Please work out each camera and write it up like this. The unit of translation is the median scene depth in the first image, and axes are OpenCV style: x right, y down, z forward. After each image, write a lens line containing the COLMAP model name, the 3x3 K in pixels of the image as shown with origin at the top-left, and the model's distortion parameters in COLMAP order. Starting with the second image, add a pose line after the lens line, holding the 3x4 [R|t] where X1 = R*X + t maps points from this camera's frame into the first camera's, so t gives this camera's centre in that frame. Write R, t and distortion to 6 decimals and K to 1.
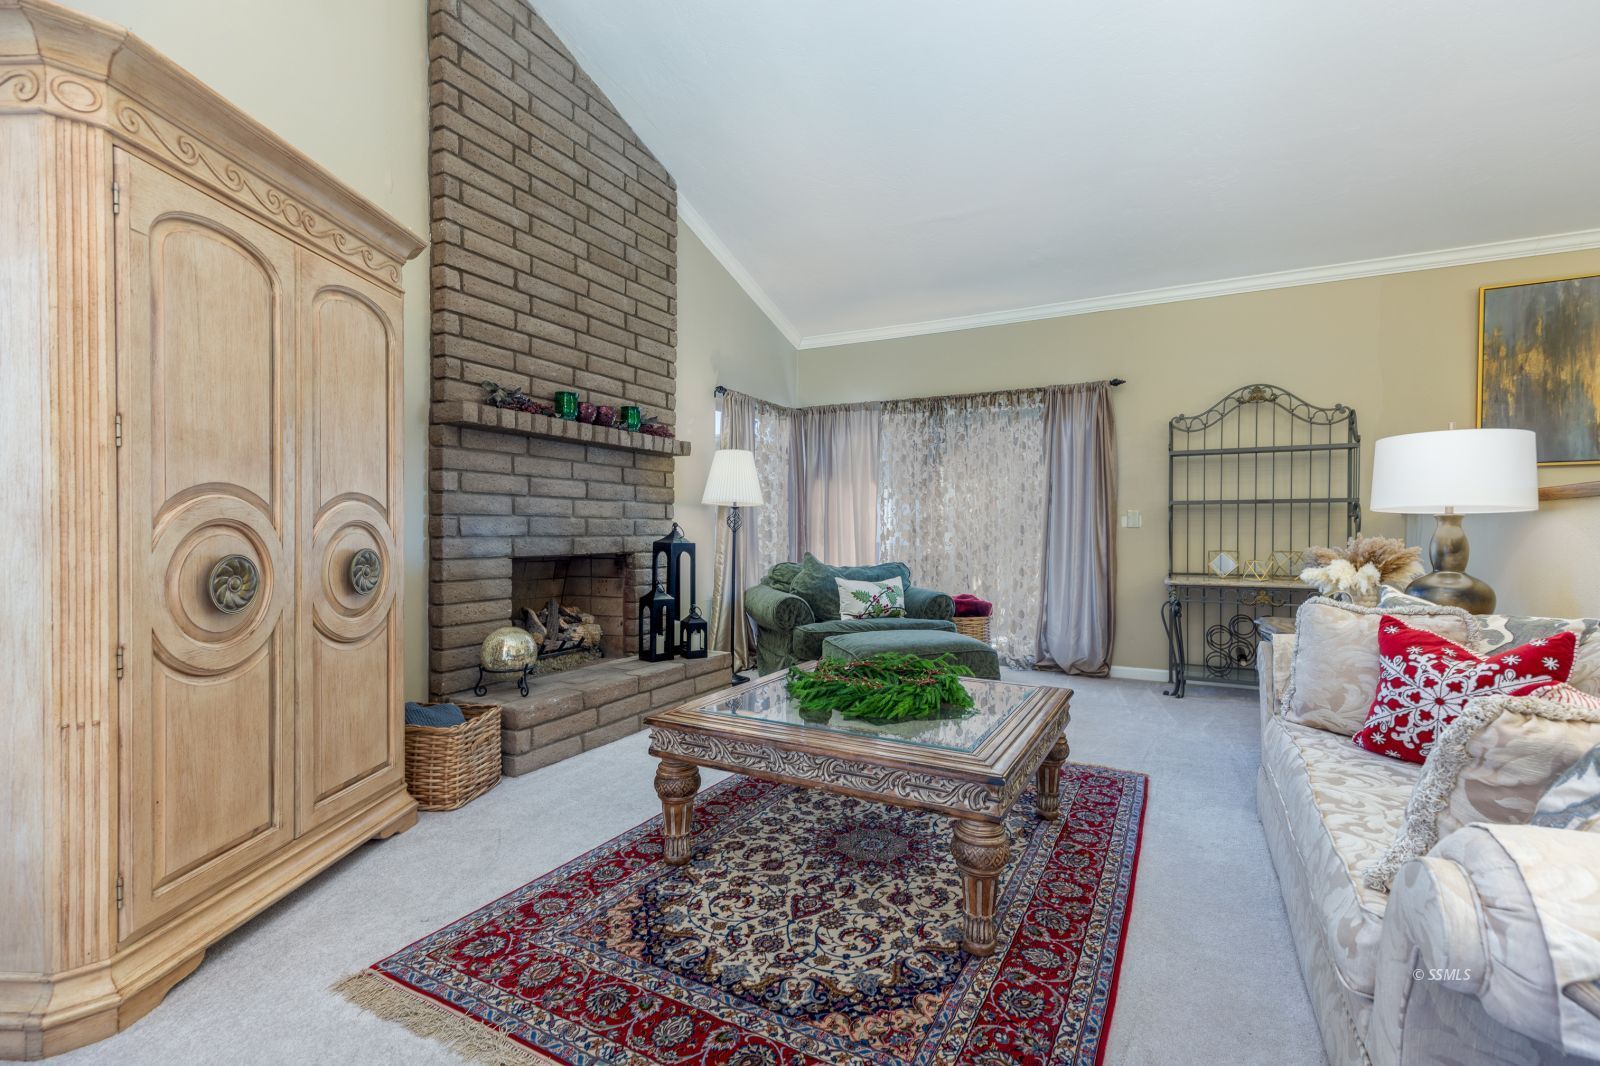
lens RADIAL K [[726.3, 0, 796.9], [0, 726.3, 543.8], [0, 0, 1]] dist [0.004763, -0.000696]
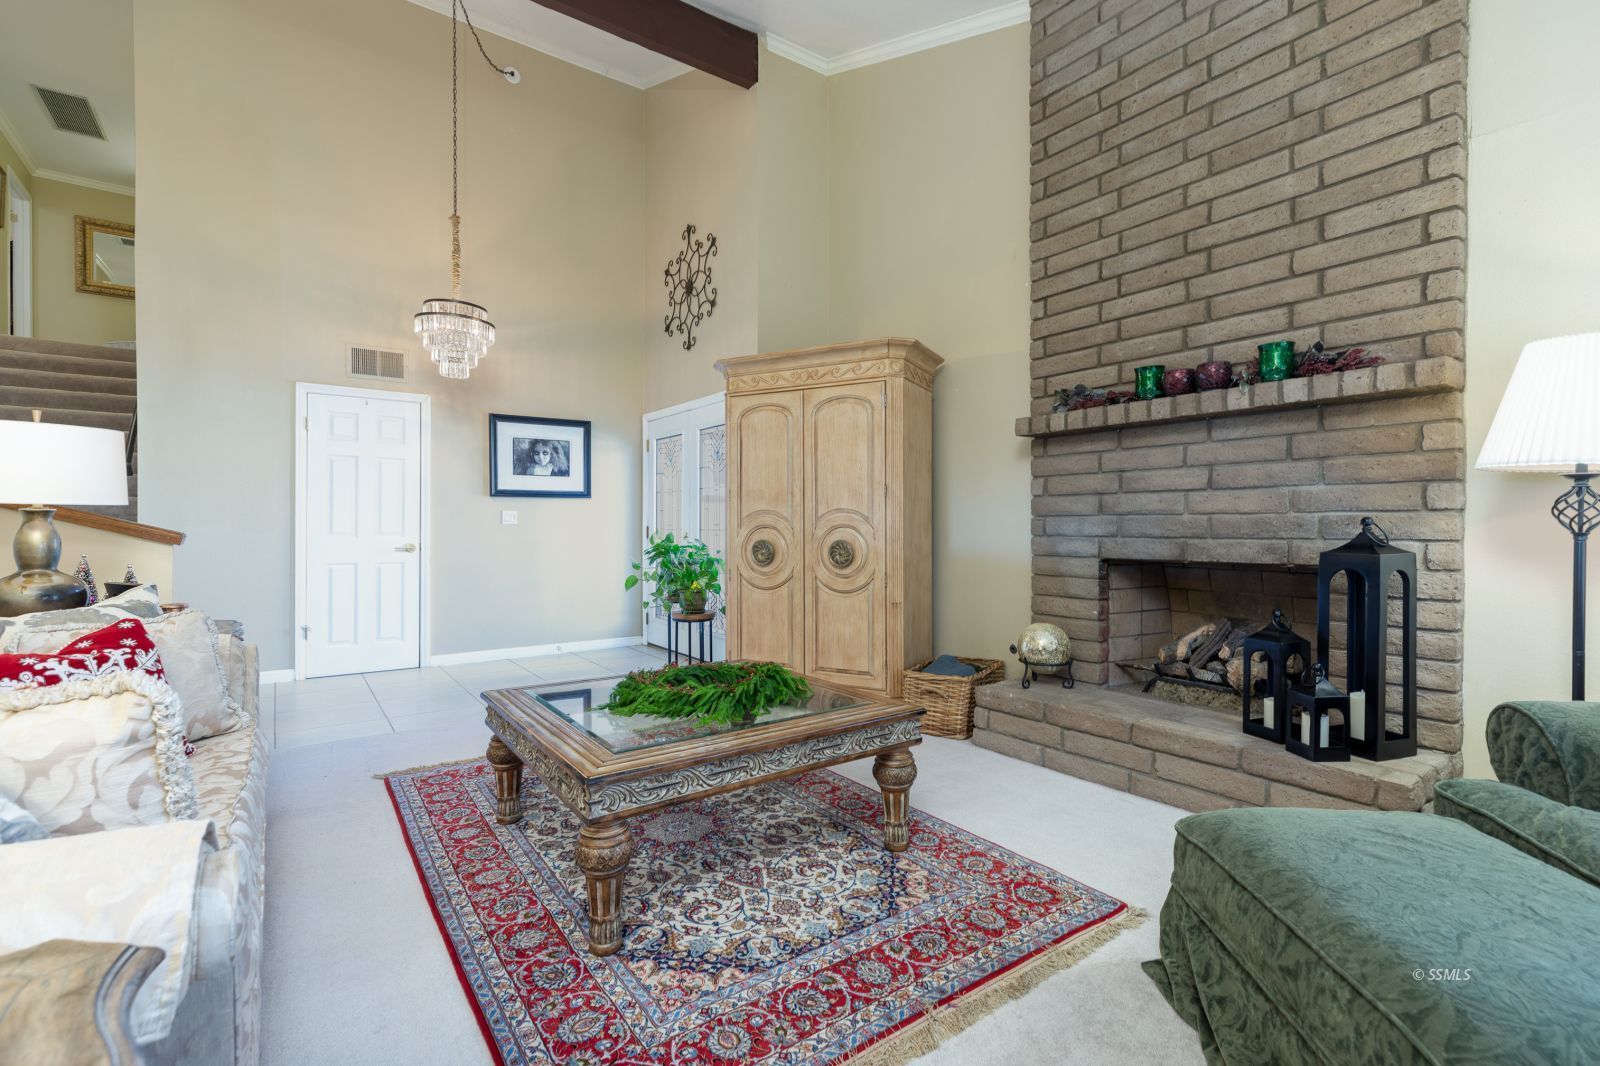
lens RADIAL K [[726.3, 0, 794.4], [0, 726.3, 520.2], [0, 0, 1]] dist [0.004763, -0.000696]
pose [[-0.435855, 0.003263, -0.900011, 0.689433], [-0.007336, 0.999947, 0.007178, -0.037532], [0.899987, 0.009731, -0.435808, 1.106834]]
